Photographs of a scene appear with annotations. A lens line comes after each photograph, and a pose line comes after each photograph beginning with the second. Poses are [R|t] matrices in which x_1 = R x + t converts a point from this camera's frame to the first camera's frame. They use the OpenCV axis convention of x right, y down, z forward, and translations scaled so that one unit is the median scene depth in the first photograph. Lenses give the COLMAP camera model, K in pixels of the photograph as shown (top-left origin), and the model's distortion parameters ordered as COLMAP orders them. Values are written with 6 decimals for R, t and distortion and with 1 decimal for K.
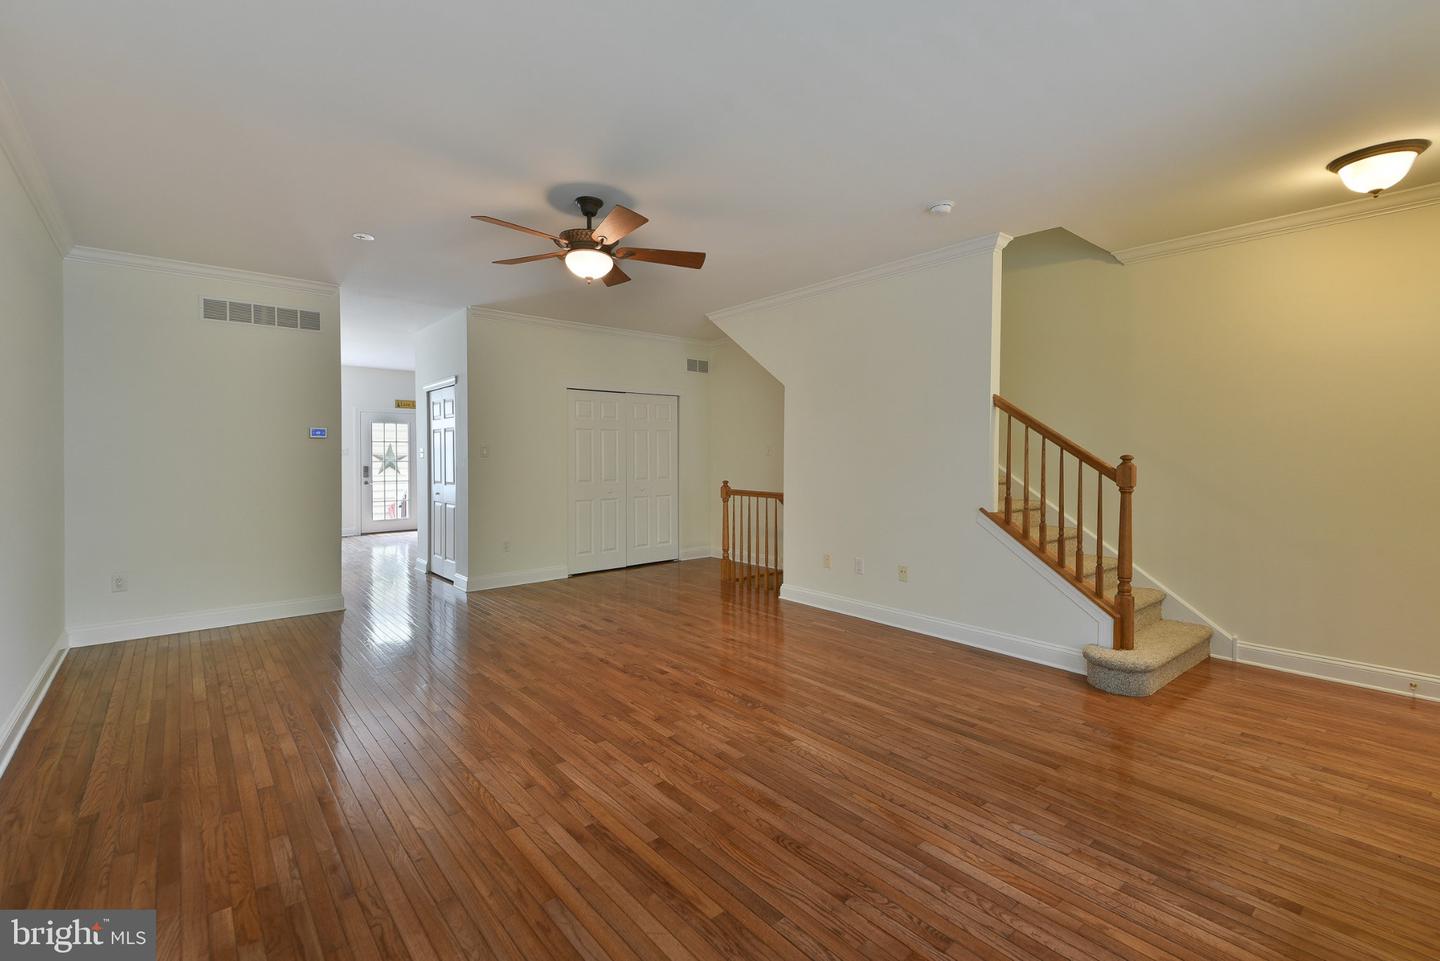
lens RADIAL K [[624.8, 0, 694.4], [0, 624.8, 459.5], [0, 0, 1]] dist [0.029375, -0.000254]
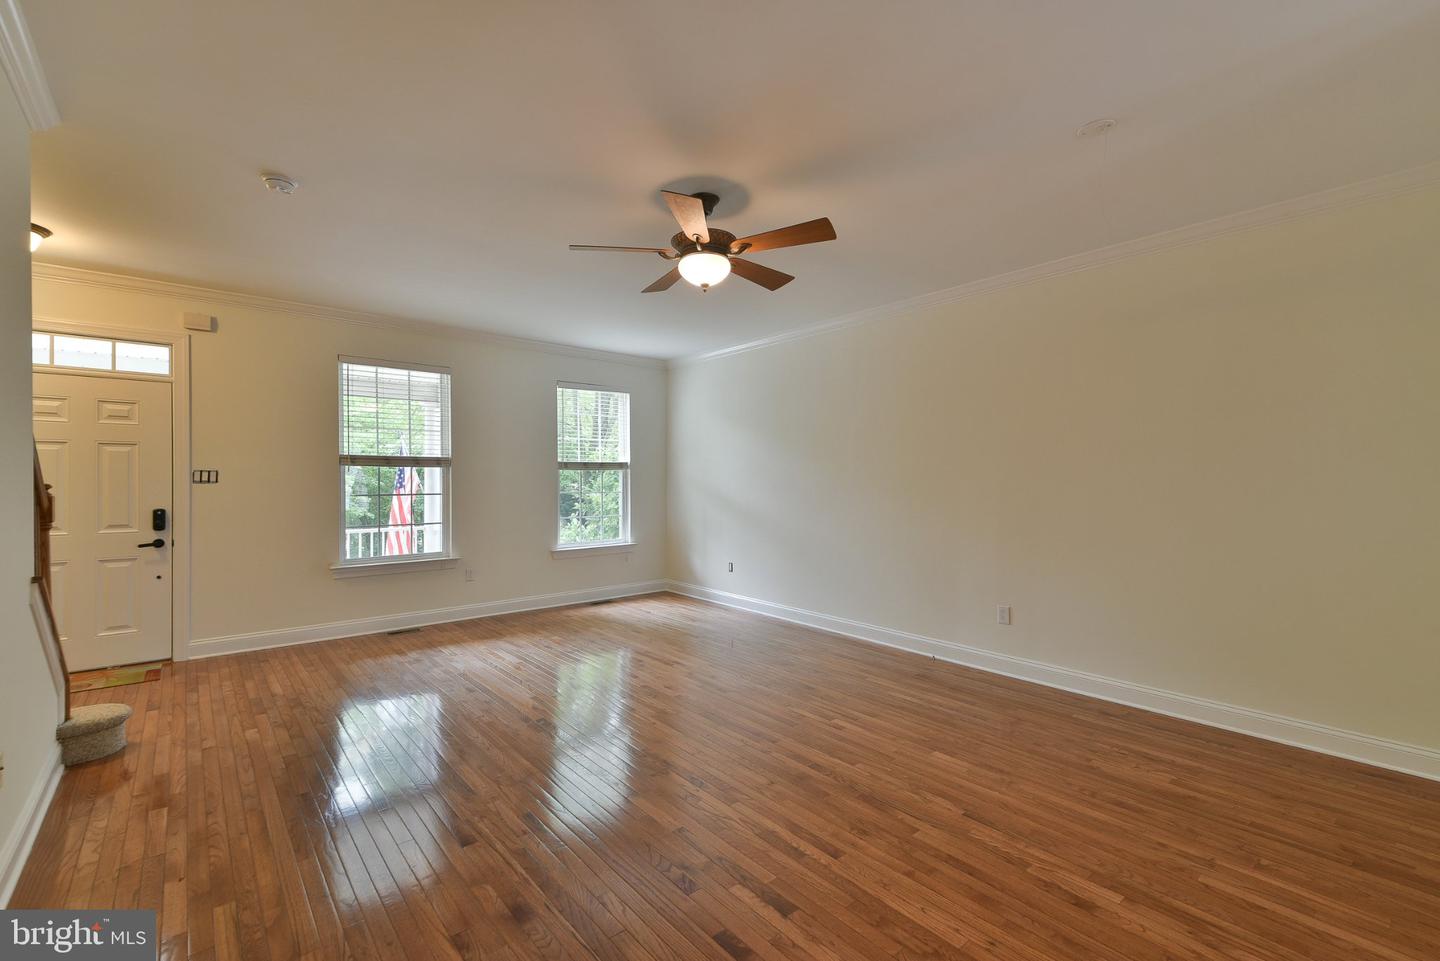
lens RADIAL K [[621.8, 0, 713.1], [0, 621.8, 469.2], [0, 0, 1]] dist [0.061124, 0.000005]
pose [[-0.999946, -0.000169, -0.010412, -0.192527], [-0.000033, 0.999915, -0.013041, -0.016848], [0.010414, -0.013040, -0.999861, 2.121580]]
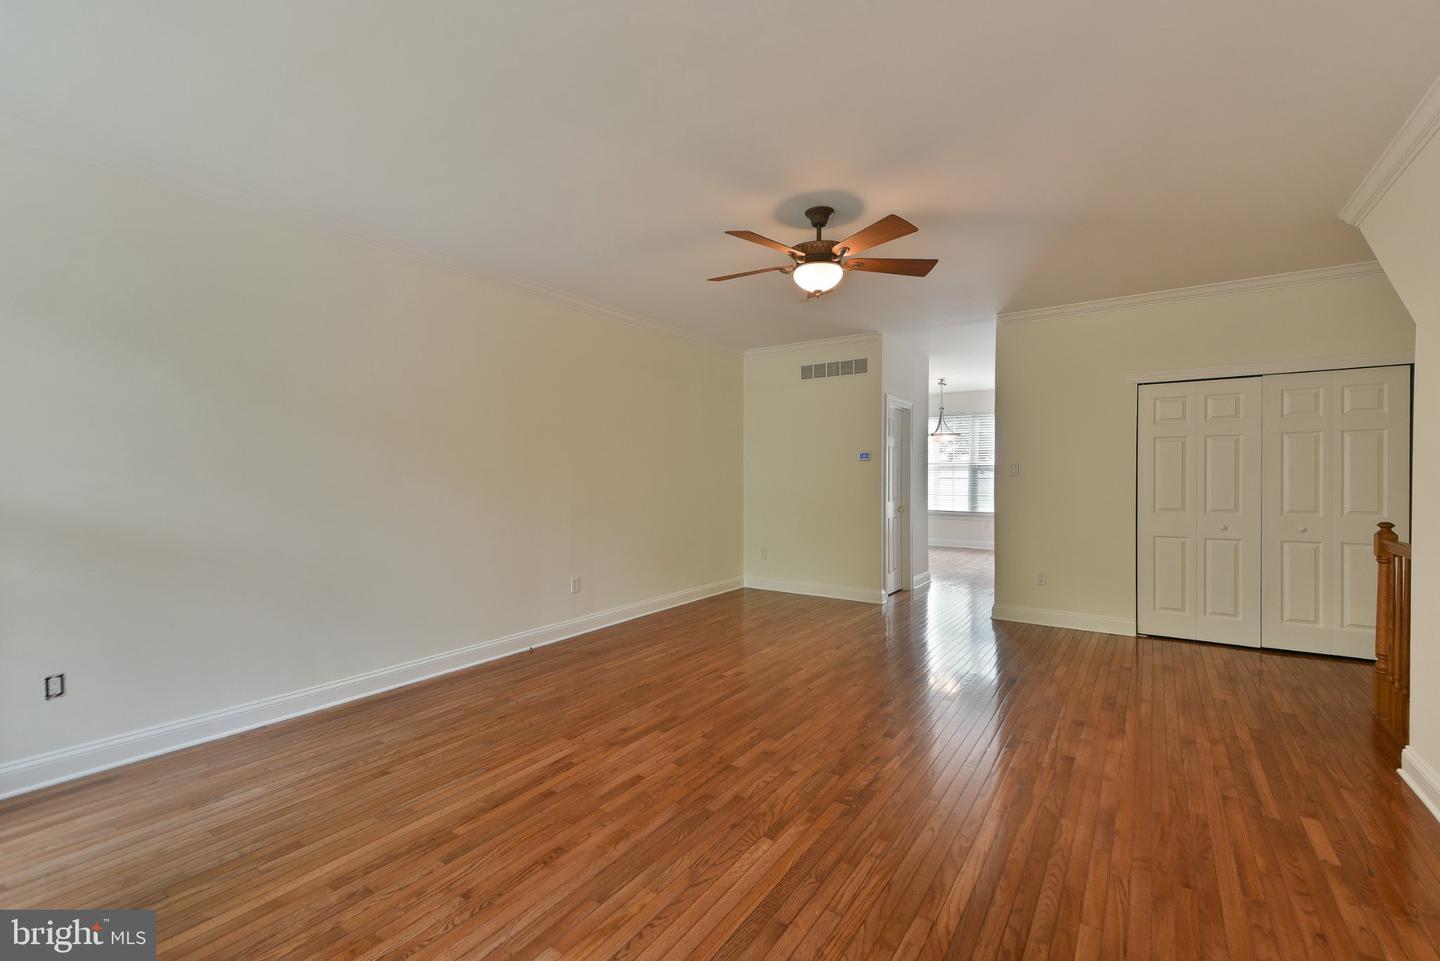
lens RADIAL K [[630.5, 0, 726.3], [0, 630.5, 475.2], [0, 0, 1]] dist [0.058469, -0.000714]
pose [[0.296117, 0.007787, -0.955120, 0.817635], [-0.006494, 0.999960, 0.006139, -0.009855], [0.955130, 0.004384, 0.296156, 0.640561]]
